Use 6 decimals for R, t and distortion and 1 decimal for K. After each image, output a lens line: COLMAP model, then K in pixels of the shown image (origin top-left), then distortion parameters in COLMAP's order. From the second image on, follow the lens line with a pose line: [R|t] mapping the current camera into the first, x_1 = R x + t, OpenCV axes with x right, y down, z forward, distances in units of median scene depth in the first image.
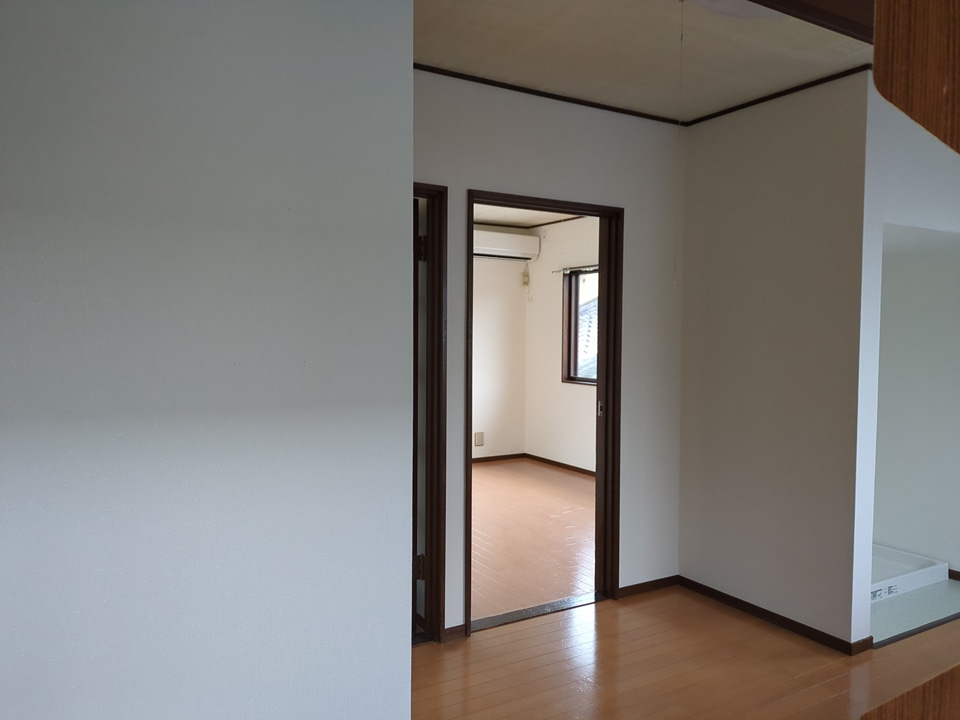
lens RADIAL K [[722.1, 0, 480.0], [0, 722.1, 360.0], [0, 0, 1]] dist [0.066240, -0.034042]
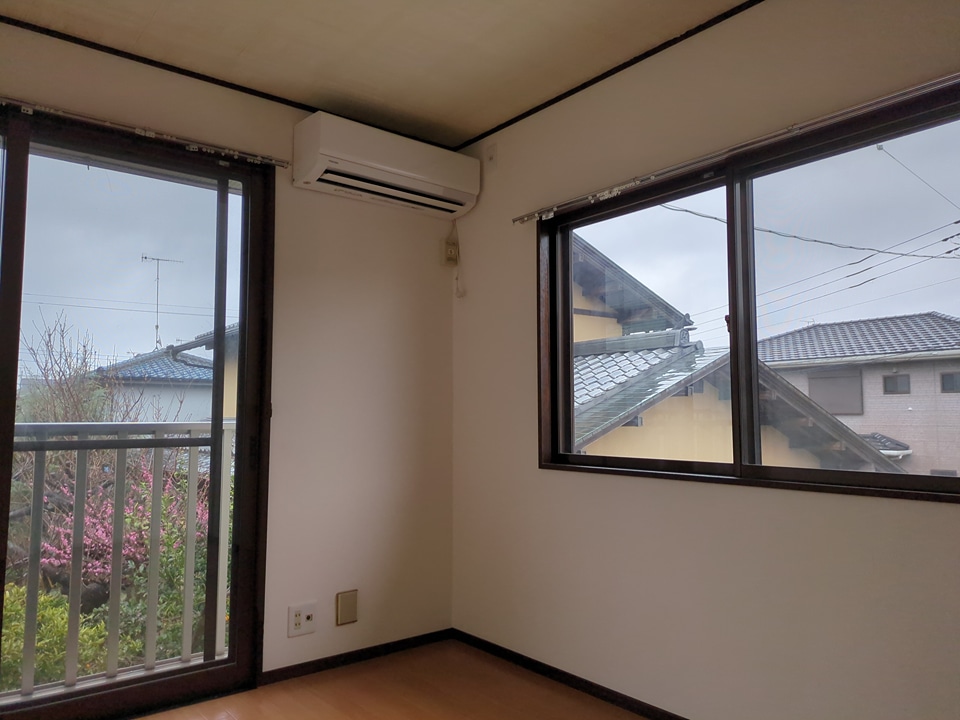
lens RADIAL K [[722.1, 0, 480.0], [0, 722.1, 360.0], [0, 0, 1]] dist [0.066240, -0.034042]
pose [[0.992058, 0.002833, 0.125751, 0.022282], [0.011783, 0.993257, -0.115332, 0.015487], [-0.125230, 0.115898, 0.985335, 0.545307]]
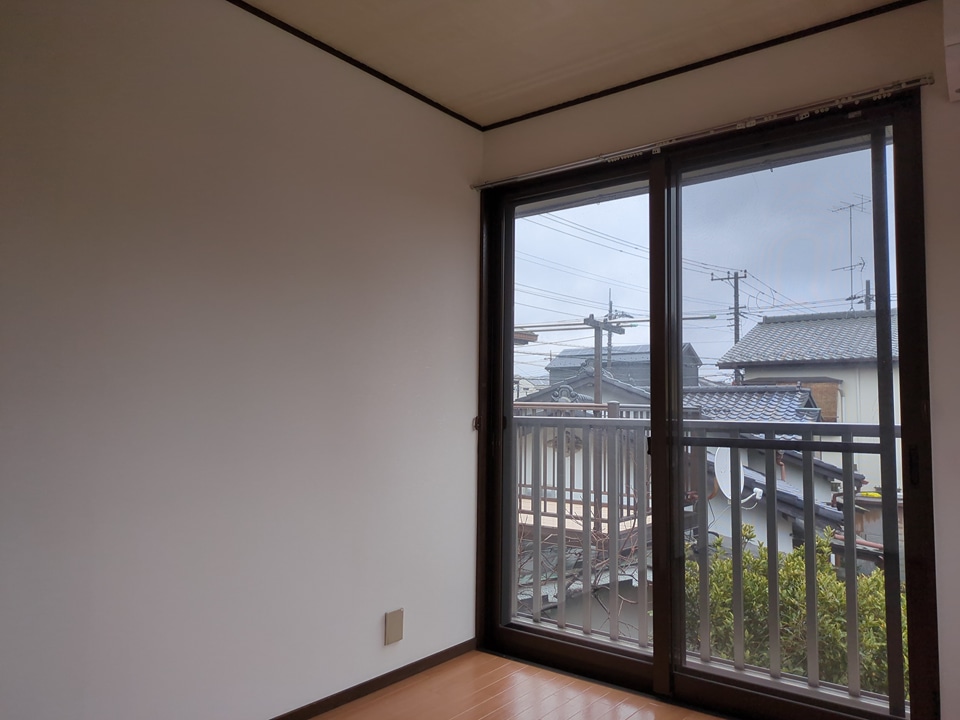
lens RADIAL K [[722.1, 0, 480.0], [0, 722.1, 360.0], [0, 0, 1]] dist [0.066240, -0.034042]
pose [[0.355704, -0.068937, -0.932053, 0.182370], [-0.050839, 0.994372, -0.092948, 0.012170], [0.933215, 0.080447, 0.350198, 0.679410]]
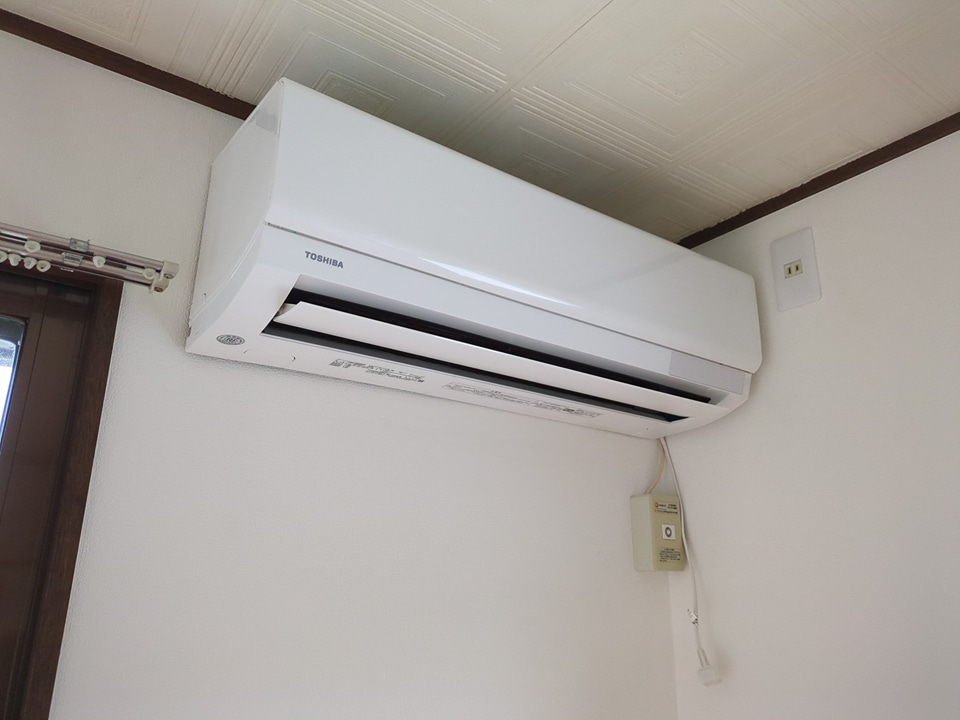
lens RADIAL K [[722.1, 0, 480.0], [0, 722.1, 360.0], [0, 0, 1]] dist [0.066240, -0.034042]
pose [[0.997370, 0.023725, 0.068491, 0.007660], [0.000790, 0.941304, -0.337558, -0.094089], [-0.072479, 0.336724, 0.938810, 0.850697]]
